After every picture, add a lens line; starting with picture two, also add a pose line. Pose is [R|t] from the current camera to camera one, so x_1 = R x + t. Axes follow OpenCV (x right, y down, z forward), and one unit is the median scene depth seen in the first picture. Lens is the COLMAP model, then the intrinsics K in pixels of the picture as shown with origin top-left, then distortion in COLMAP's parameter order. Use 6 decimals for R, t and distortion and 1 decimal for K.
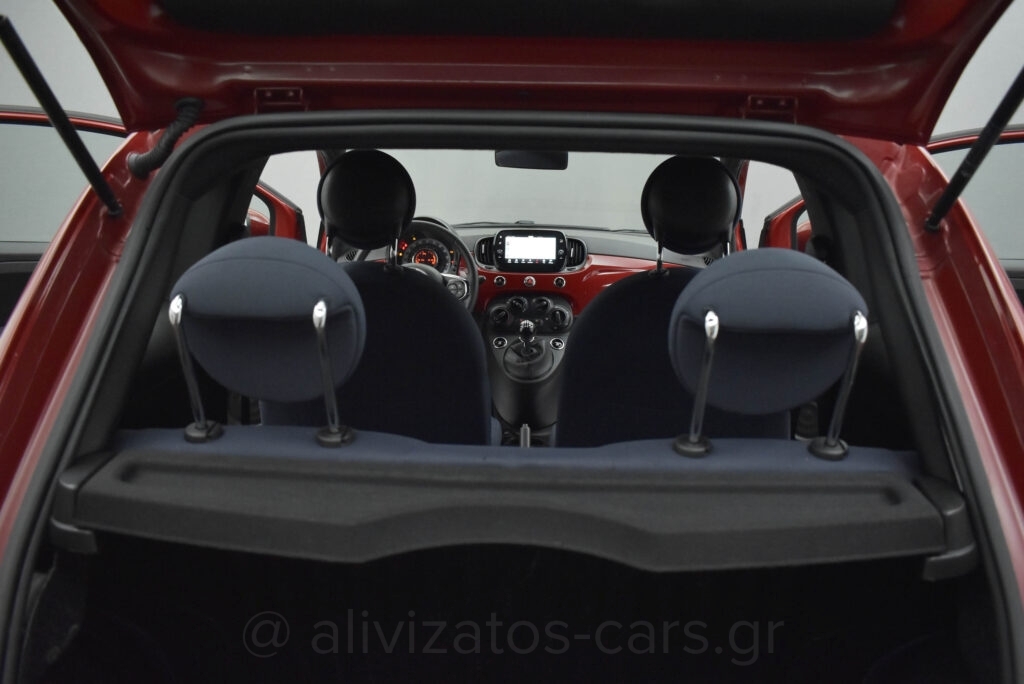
lens RADIAL K [[788.0, 0, 513.3], [0, 788.0, 346.1], [0, 0, 1]] dist [-0.095178, 0.002662]
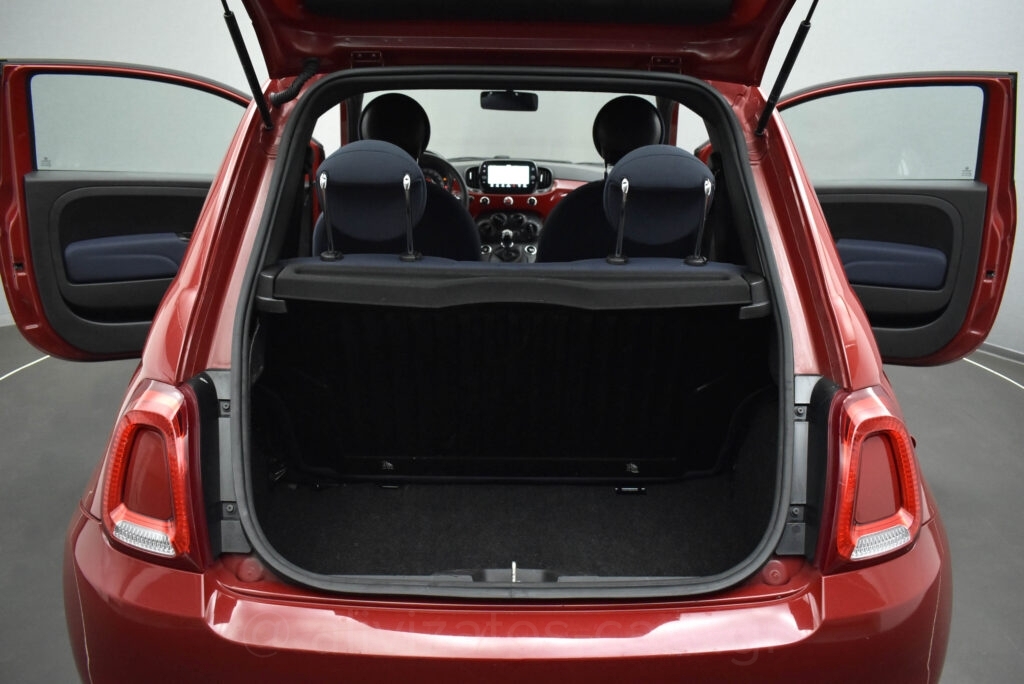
lens RADIAL K [[788.0, 0, 506.1], [0, 788.0, 344.6], [0, 0, 1]] dist [-0.095178, 0.002662]
pose [[0.999317, -0.013481, 0.034403, -0.074269], [0.011564, 0.998402, 0.055316, 0.198221], [-0.035093, -0.054881, 0.997876, -0.684623]]
